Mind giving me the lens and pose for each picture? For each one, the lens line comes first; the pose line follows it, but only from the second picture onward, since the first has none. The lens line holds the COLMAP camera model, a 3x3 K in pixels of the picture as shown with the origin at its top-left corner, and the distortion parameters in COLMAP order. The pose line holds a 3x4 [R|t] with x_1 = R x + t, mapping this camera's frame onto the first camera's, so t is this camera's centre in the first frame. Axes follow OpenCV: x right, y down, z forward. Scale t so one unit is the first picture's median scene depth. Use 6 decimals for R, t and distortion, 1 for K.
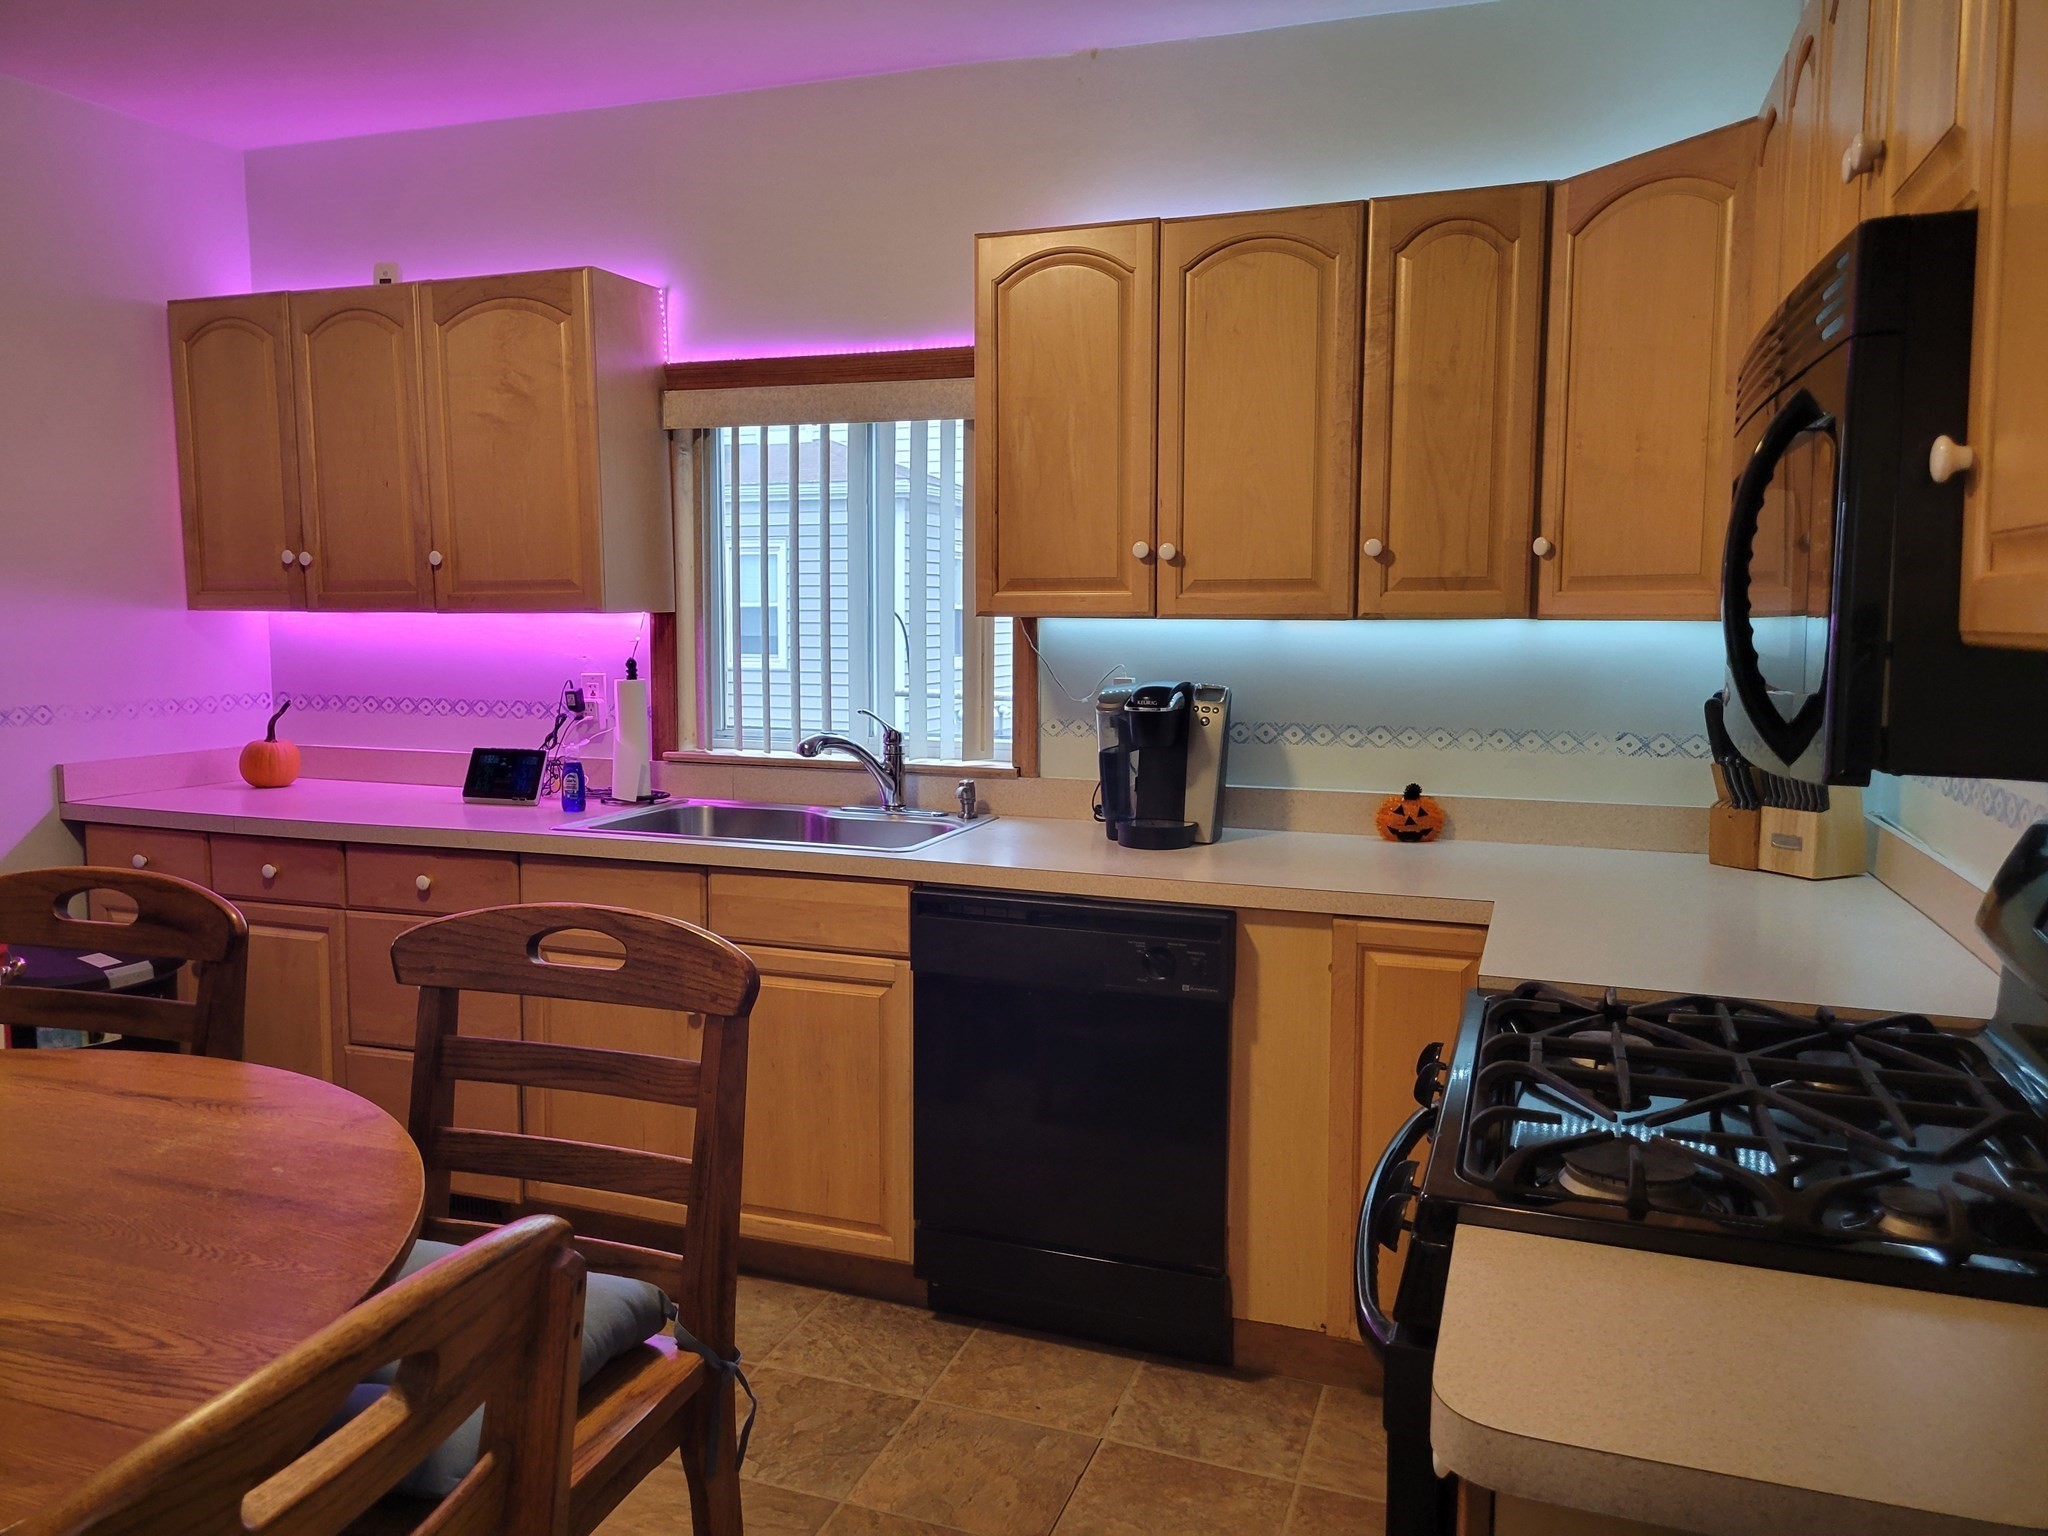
lens RADIAL K [[1536.9, 0, 958.8], [0, 1536.9, 758.9], [0, 0, 1]] dist [0.050113, 0.001020]
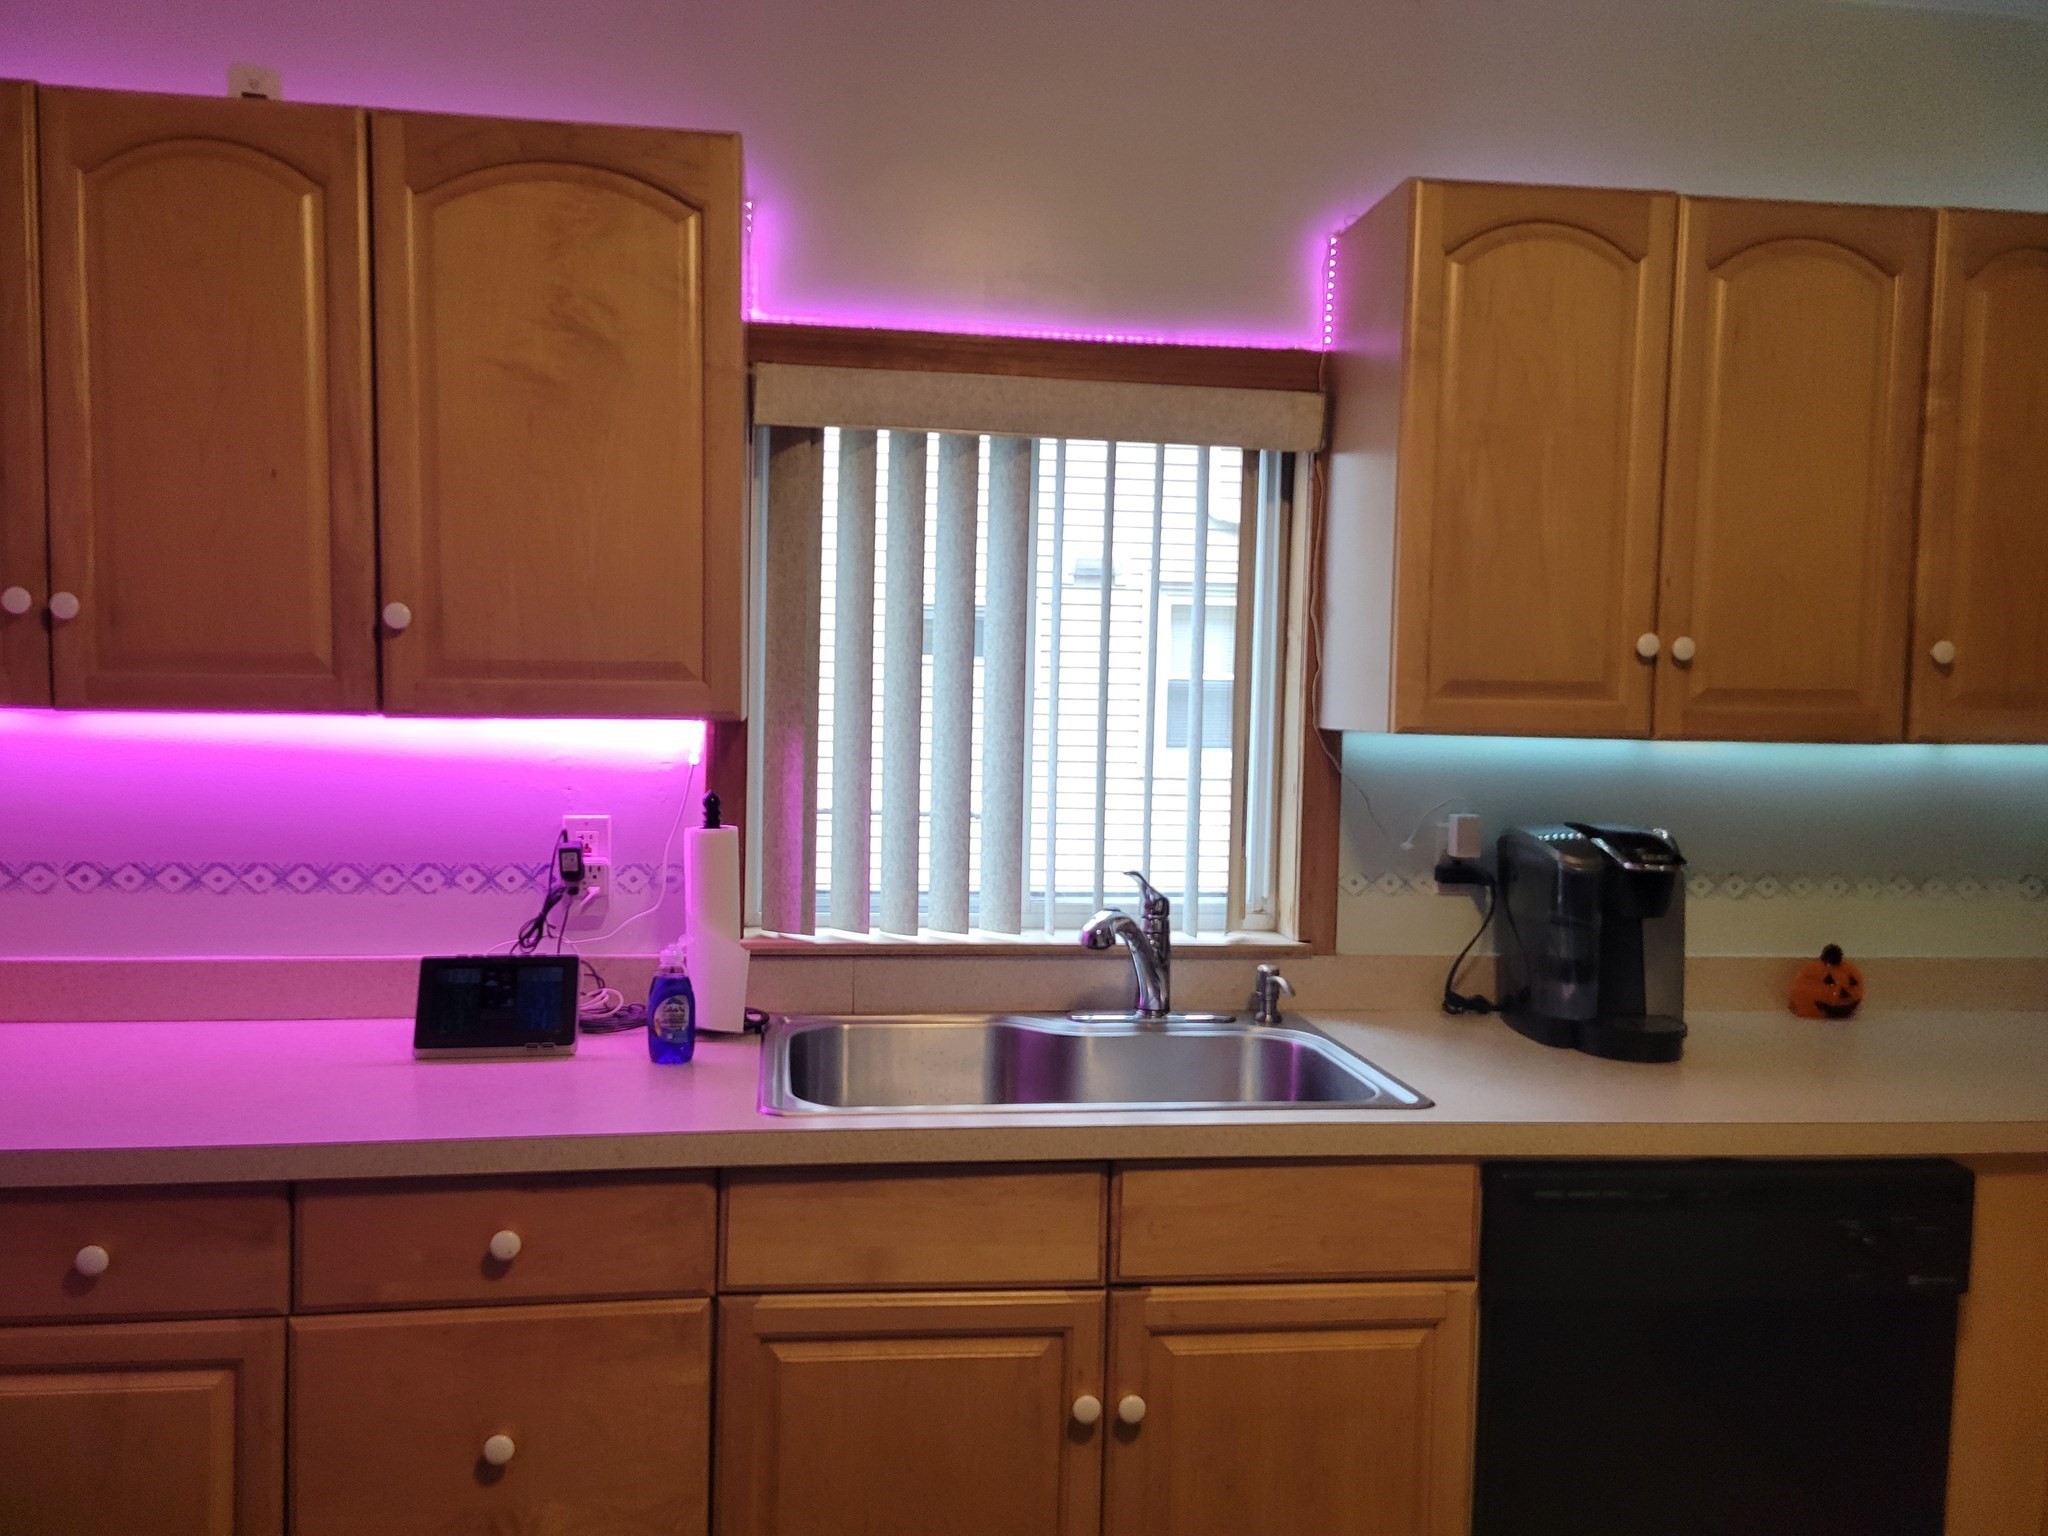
lens RADIAL K [[1510.7, 0, 979.1], [0, 1510.7, 774.5], [0, 0, 1]] dist [0.043074, -0.003069]
pose [[0.881598, -0.008793, 0.471919, -0.426120], [0.029306, 0.998917, -0.036135, -0.050936], [-0.471091, 0.045686, 0.880901, 0.452549]]
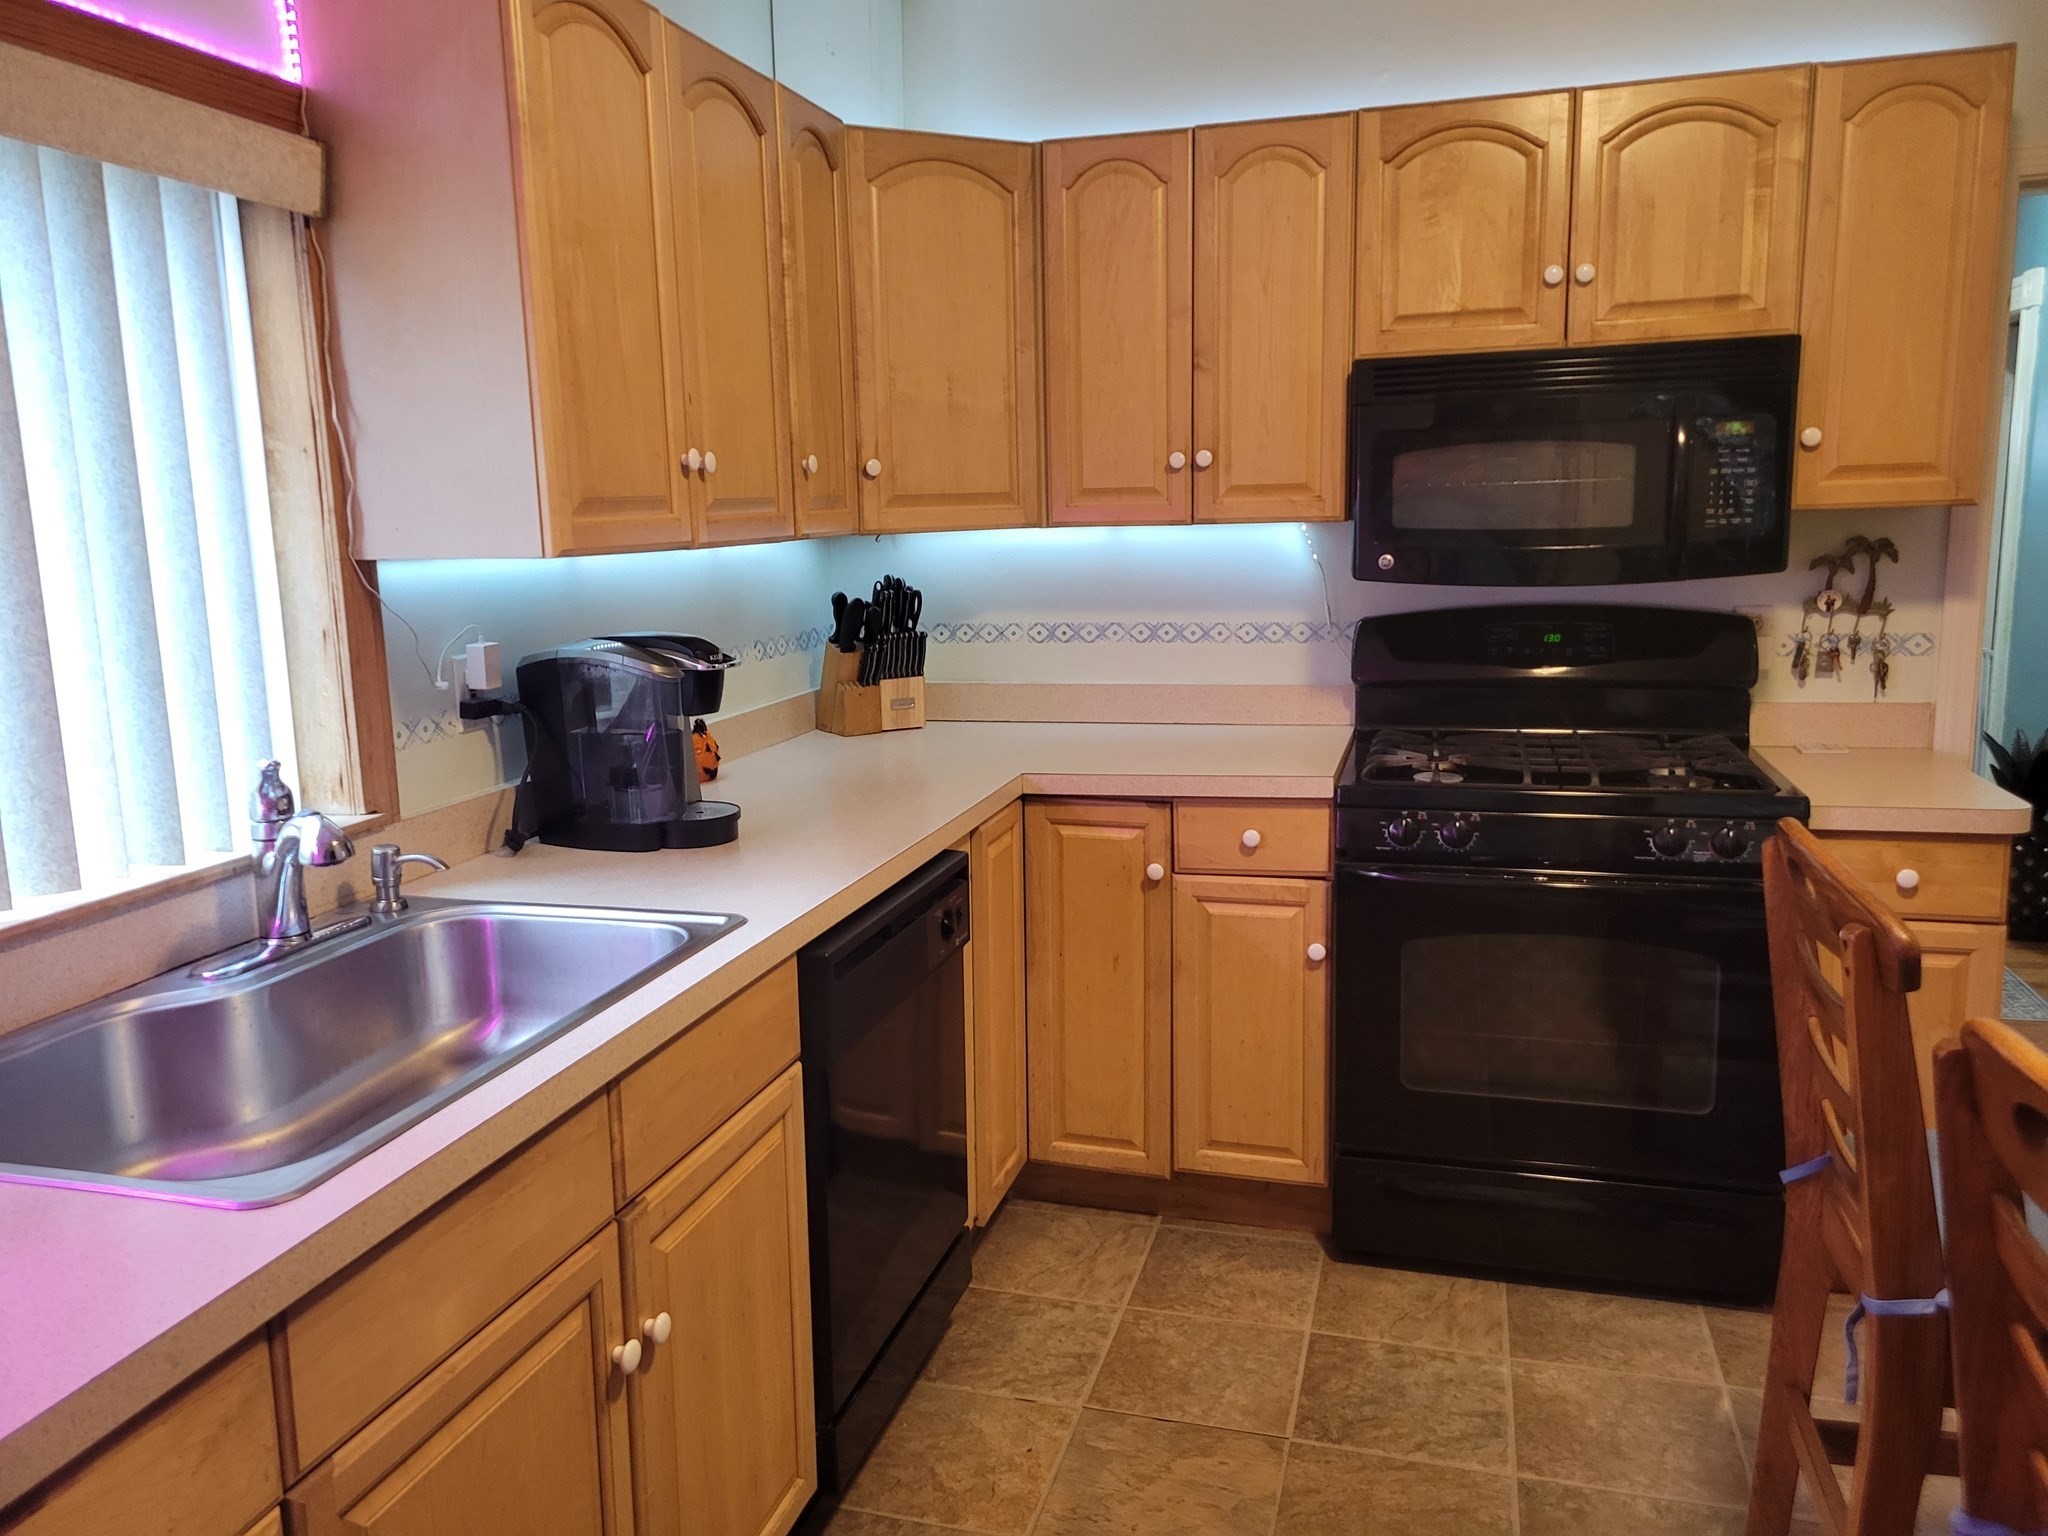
lens RADIAL K [[1536.9, 0, 958.8], [0, 1536.9, 758.9], [0, 0, 1]] dist [0.050113, 0.001020]
pose [[-0.058877, -0.166125, 0.984345, -0.576365], [0.129810, 0.976410, 0.172550, -0.090936], [-0.989789, 0.137937, -0.035924, 0.792392]]
